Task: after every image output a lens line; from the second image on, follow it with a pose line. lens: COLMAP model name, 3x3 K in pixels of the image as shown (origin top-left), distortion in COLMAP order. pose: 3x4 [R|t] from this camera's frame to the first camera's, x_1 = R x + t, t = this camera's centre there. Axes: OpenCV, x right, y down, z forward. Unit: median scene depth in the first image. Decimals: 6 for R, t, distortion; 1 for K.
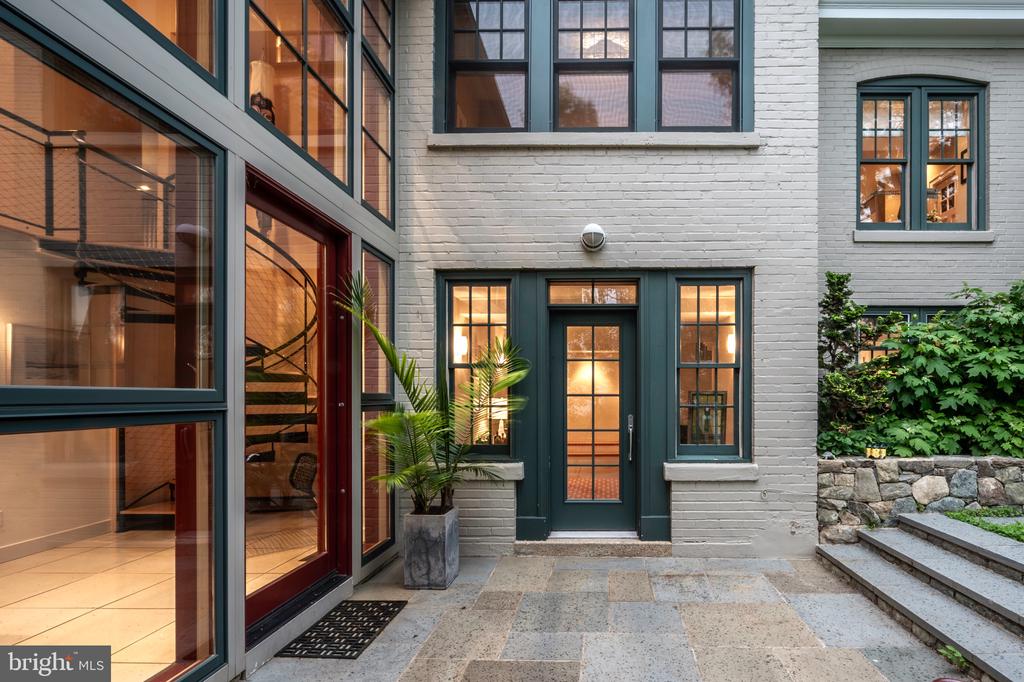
lens RADIAL K [[430.5, 0, 513.4], [0, 430.5, 351.5], [0, 0, 1]] dist [0.003781, 0.000251]
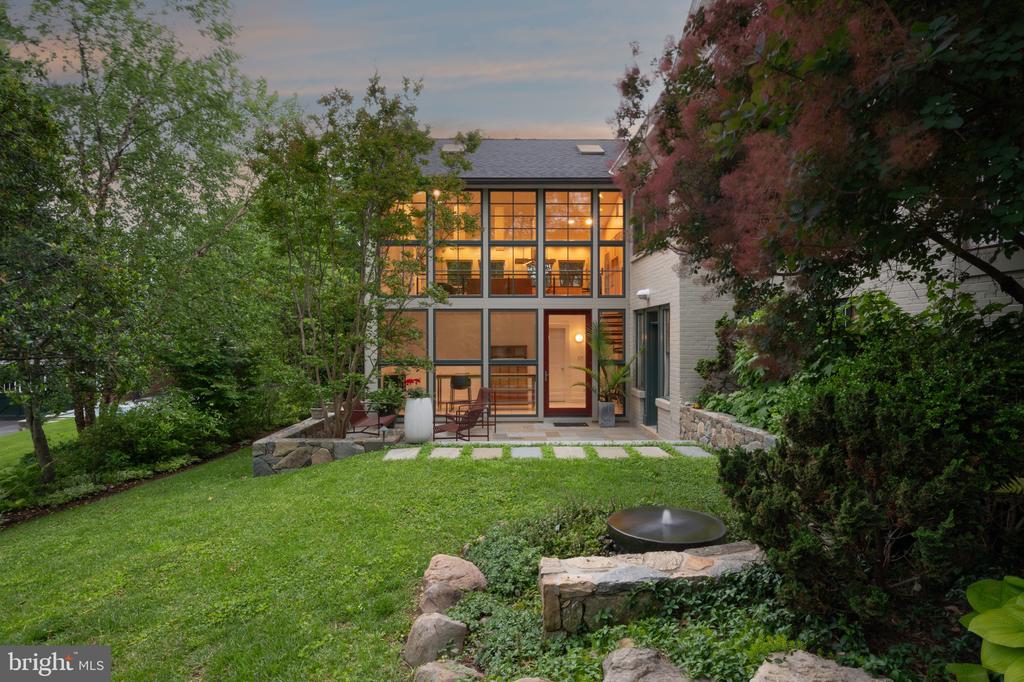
lens RADIAL K [[565.2, 0, 508.8], [0, 565.2, 339.4], [0, 0, 1]] dist [0.001291, 0.000060]
pose [[0.026778, 0.003981, -0.999633, 3.121222], [-0.001300, 0.999991, 0.003948, -0.038450], [0.999641, 0.001194, 0.026783, 0.184162]]
